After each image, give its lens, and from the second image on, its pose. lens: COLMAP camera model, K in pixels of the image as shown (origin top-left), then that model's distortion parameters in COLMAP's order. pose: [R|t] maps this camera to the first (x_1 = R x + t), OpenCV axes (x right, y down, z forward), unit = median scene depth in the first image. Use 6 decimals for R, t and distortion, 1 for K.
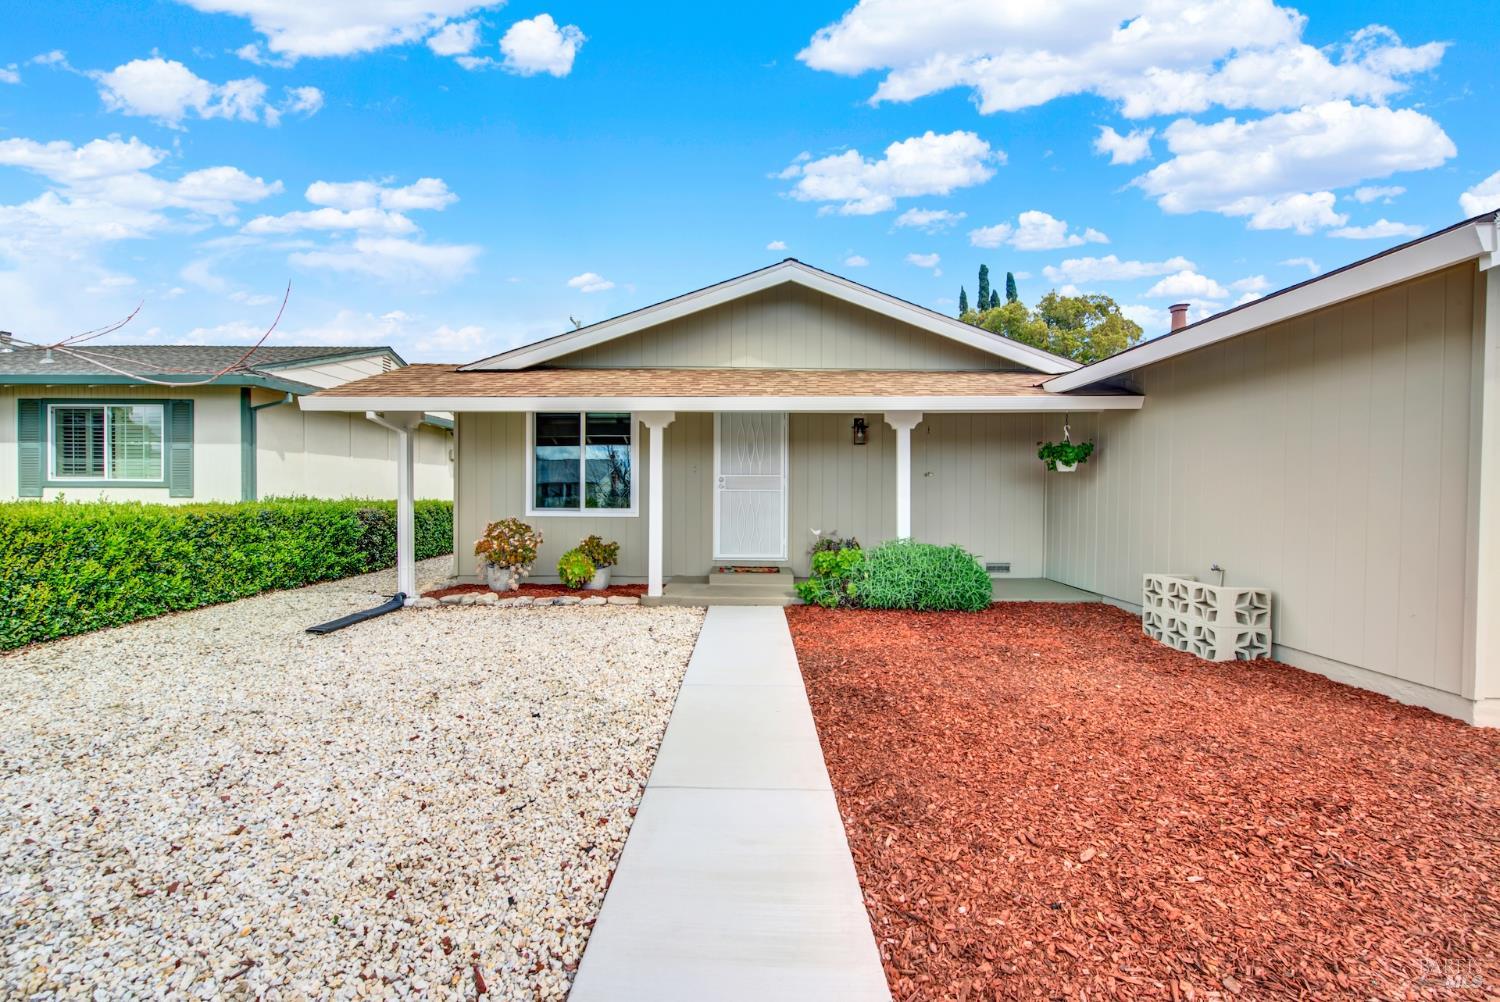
lens RADIAL K [[604.3, 0, 756.9], [0, 604.3, 498.0], [0, 0, 1]] dist [0.001269, -0.000414]
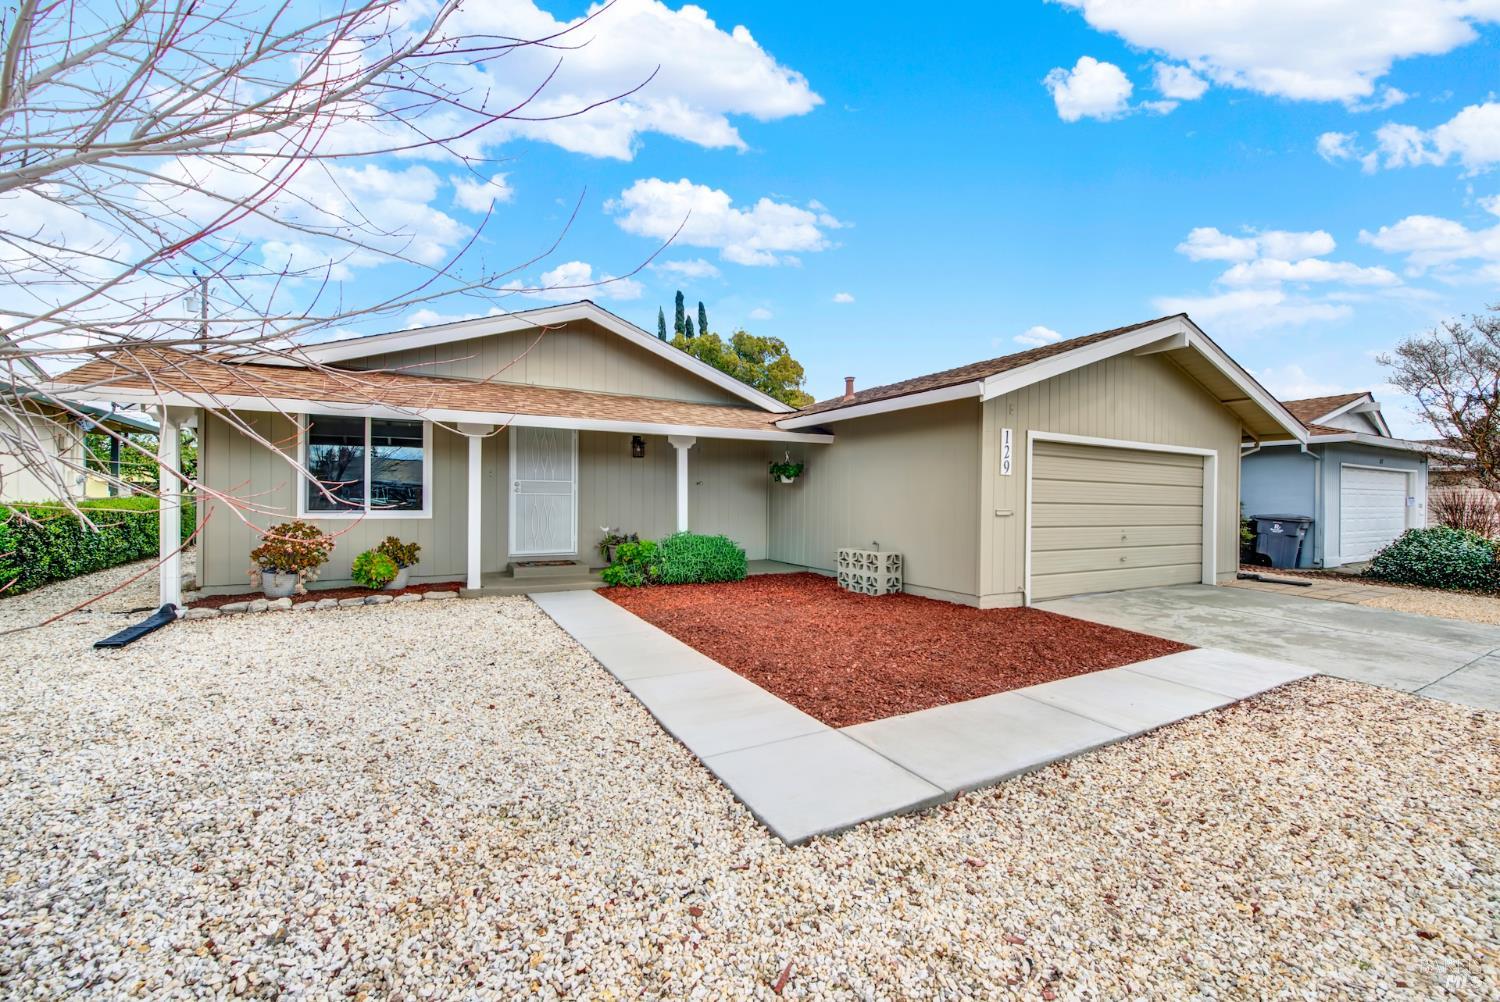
lens RADIAL K [[604.3, 0, 756.9], [0, 604.3, 498.0], [0, 0, 1]] dist [0.001269, -0.000414]
pose [[0.872292, 0.004078, 0.488969, -0.253031], [-0.001405, 0.999982, -0.005834, 0.000962], [-0.488984, 0.004402, 0.872282, -0.221759]]
